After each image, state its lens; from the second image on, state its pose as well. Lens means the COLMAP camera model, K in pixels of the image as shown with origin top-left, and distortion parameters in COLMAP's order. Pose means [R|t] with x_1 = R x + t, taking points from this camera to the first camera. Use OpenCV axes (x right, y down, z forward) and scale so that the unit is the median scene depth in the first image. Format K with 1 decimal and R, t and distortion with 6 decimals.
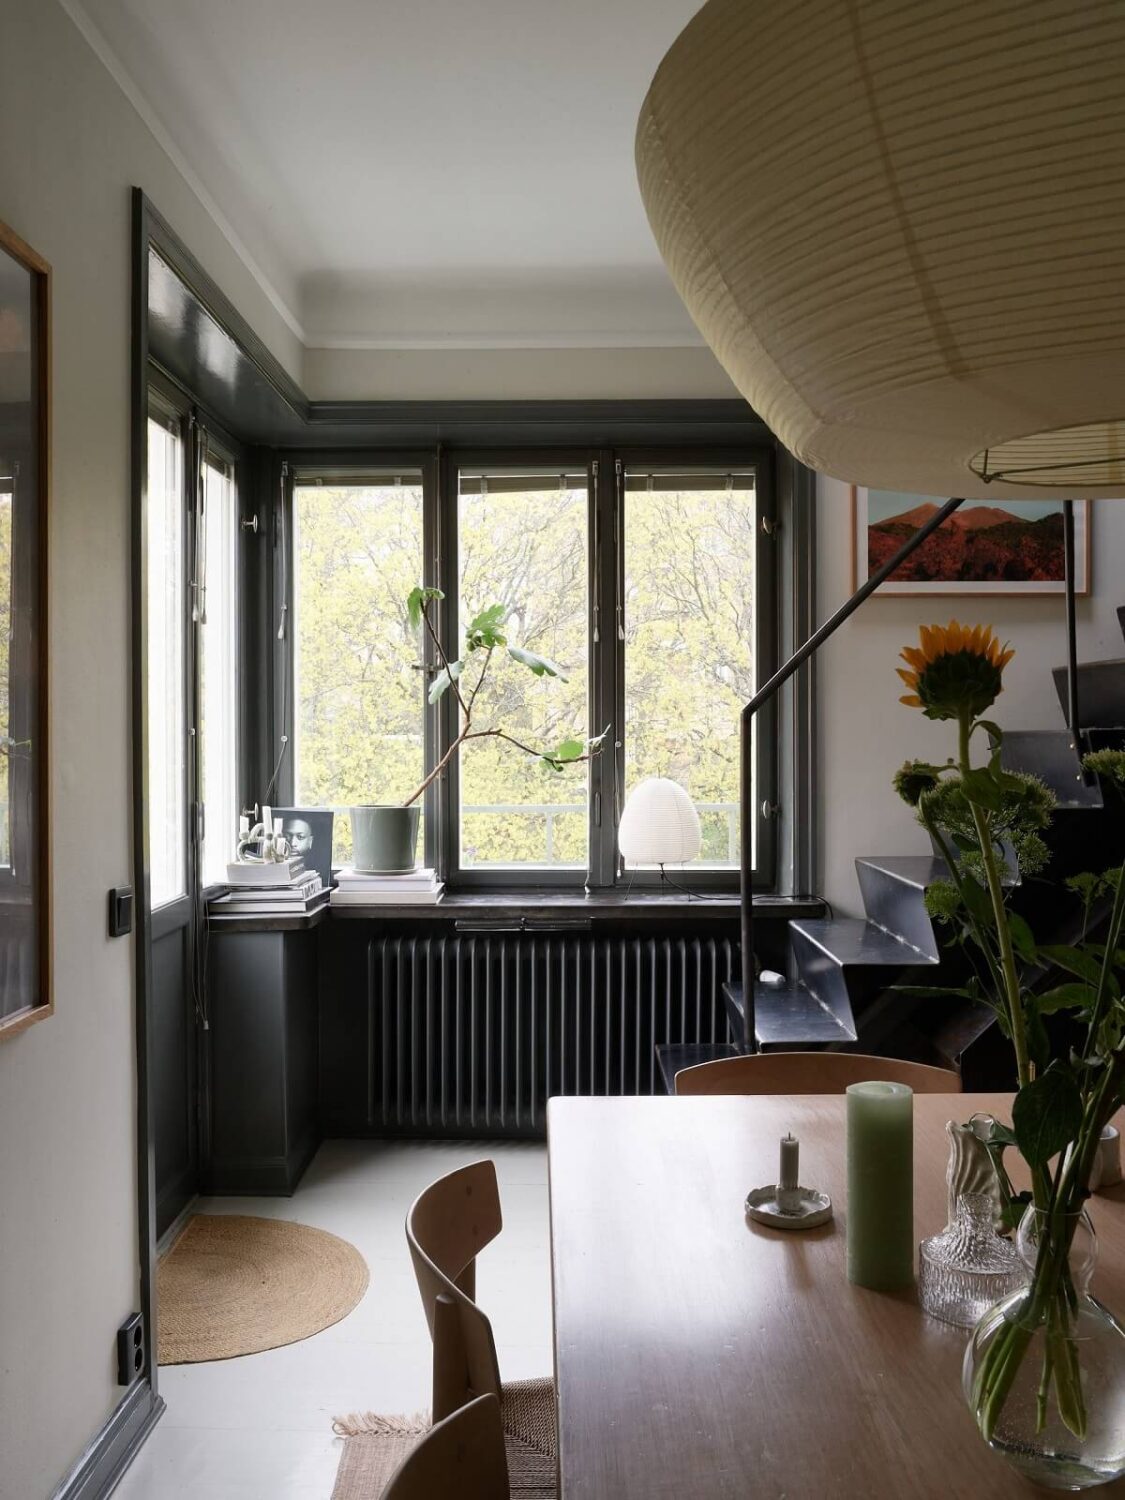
lens RADIAL K [[1299.3, 0, 565.4], [0, 1299.3, 755.9], [0, 0, 1]] dist [-0.031904, 0.031026]
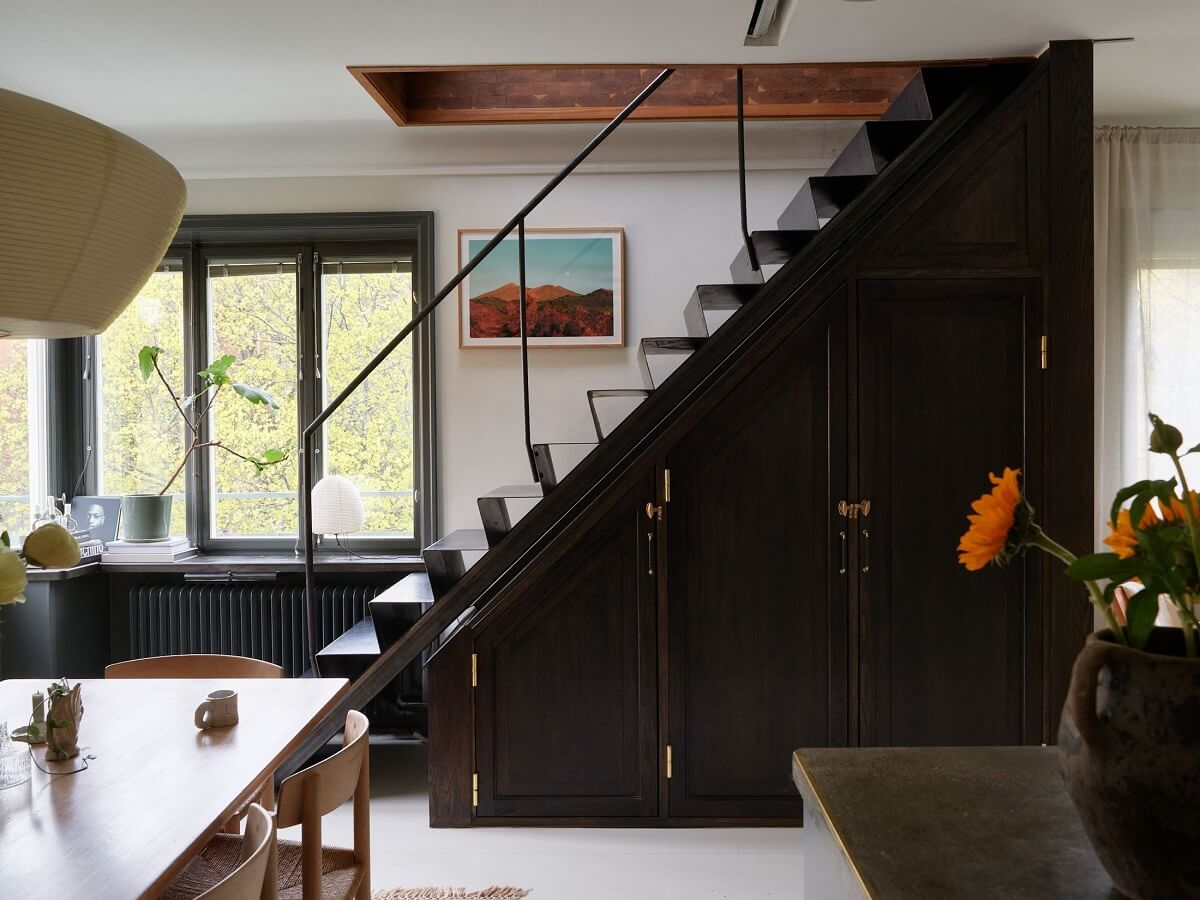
lens RADIAL K [[1039.4, 0, 601.6], [0, 1039.4, 447.8], [0, 0, 1]] dist [-0.031904, 0.031026]
pose [[0.999942, -0.005044, -0.009568, 0.368685], [0.005062, 0.999985, 0.001846, -0.013117], [0.009558, -0.001895, 0.999953, -0.143405]]
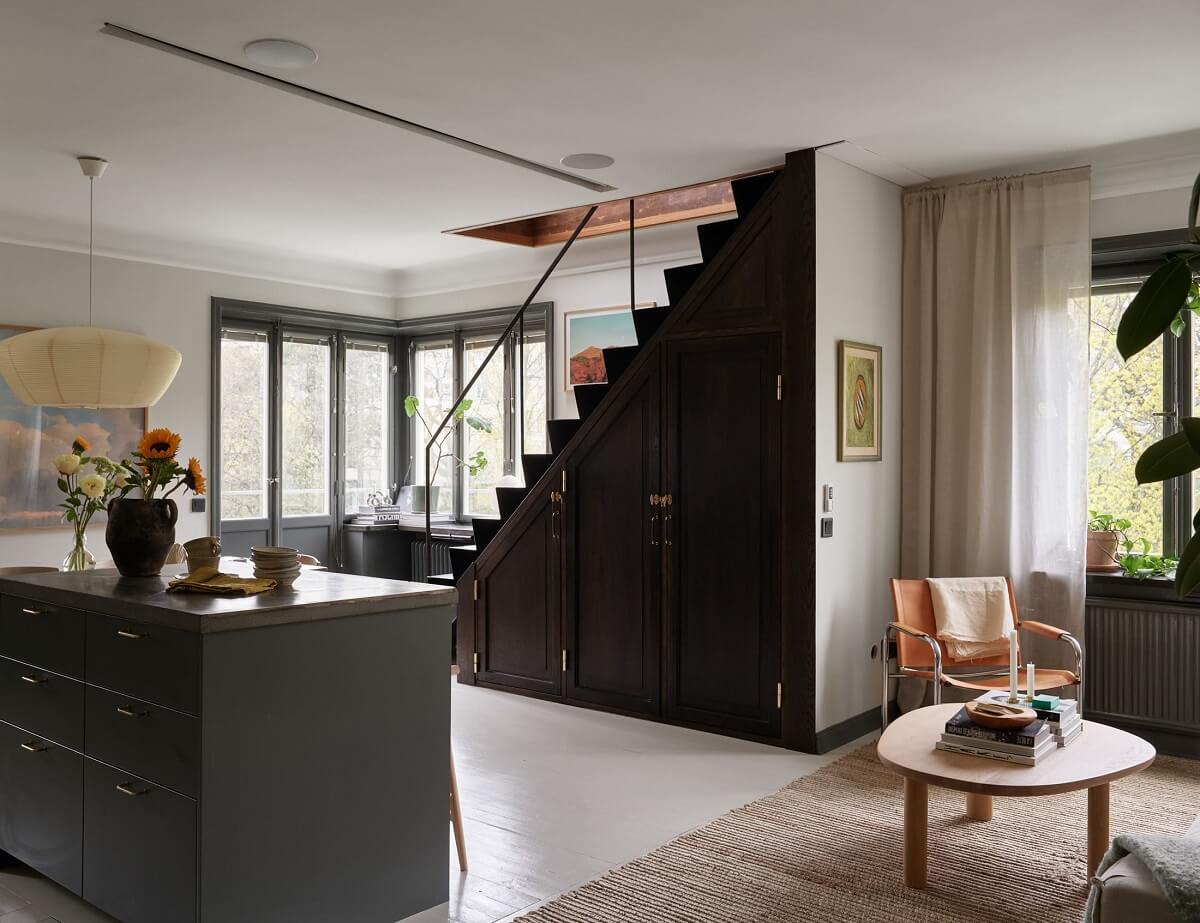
lens RADIAL K [[1062.8, 0, 580.5], [0, 1062.8, 457.5], [0, 0, 1]] dist [-0.040797, 0.049967]
pose [[0.776838, 0.002952, -0.629693, 1.274887], [-0.011695, 0.999884, -0.009741, 0.002752], [0.629591, 0.014931, 0.776783, -0.327679]]
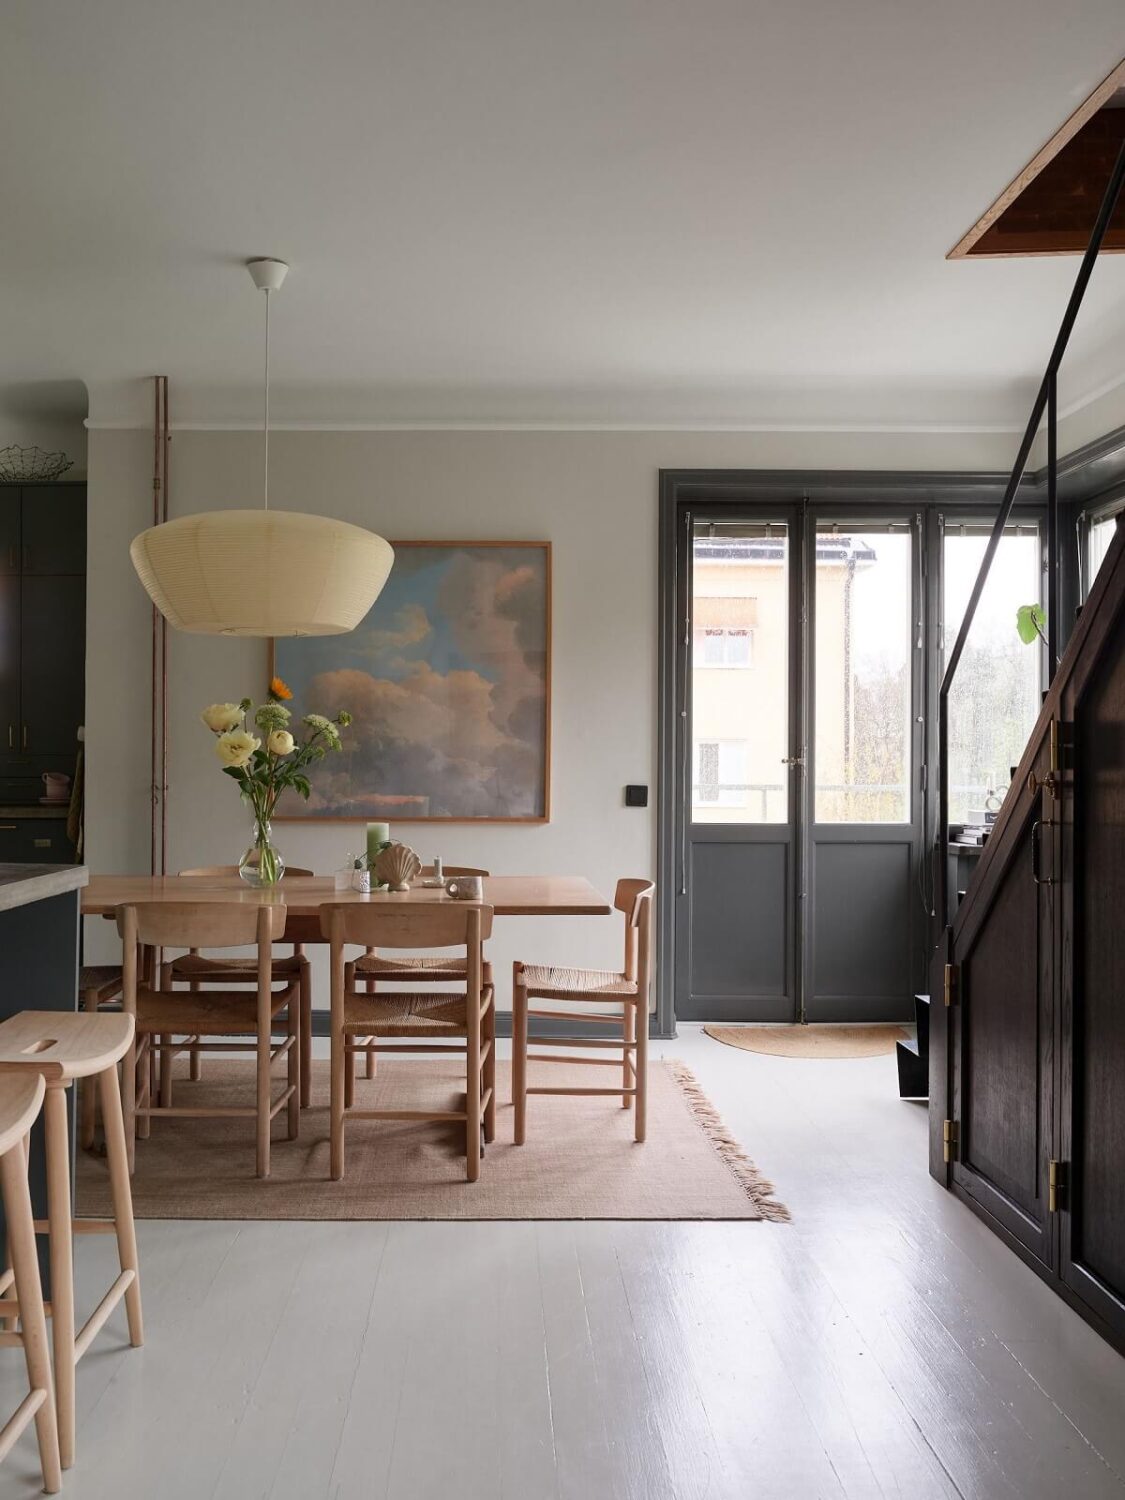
lens RADIAL K [[1299.3, 0, 525.1], [0, 1299.3, 742.3], [0, 0, 1]] dist [-0.031904, 0.031026]
pose [[0.014223, -0.015623, -0.999777, 1.074076], [-0.019620, 0.999681, -0.015901, 0.036801], [0.999706, 0.019841, 0.013912, 0.434914]]
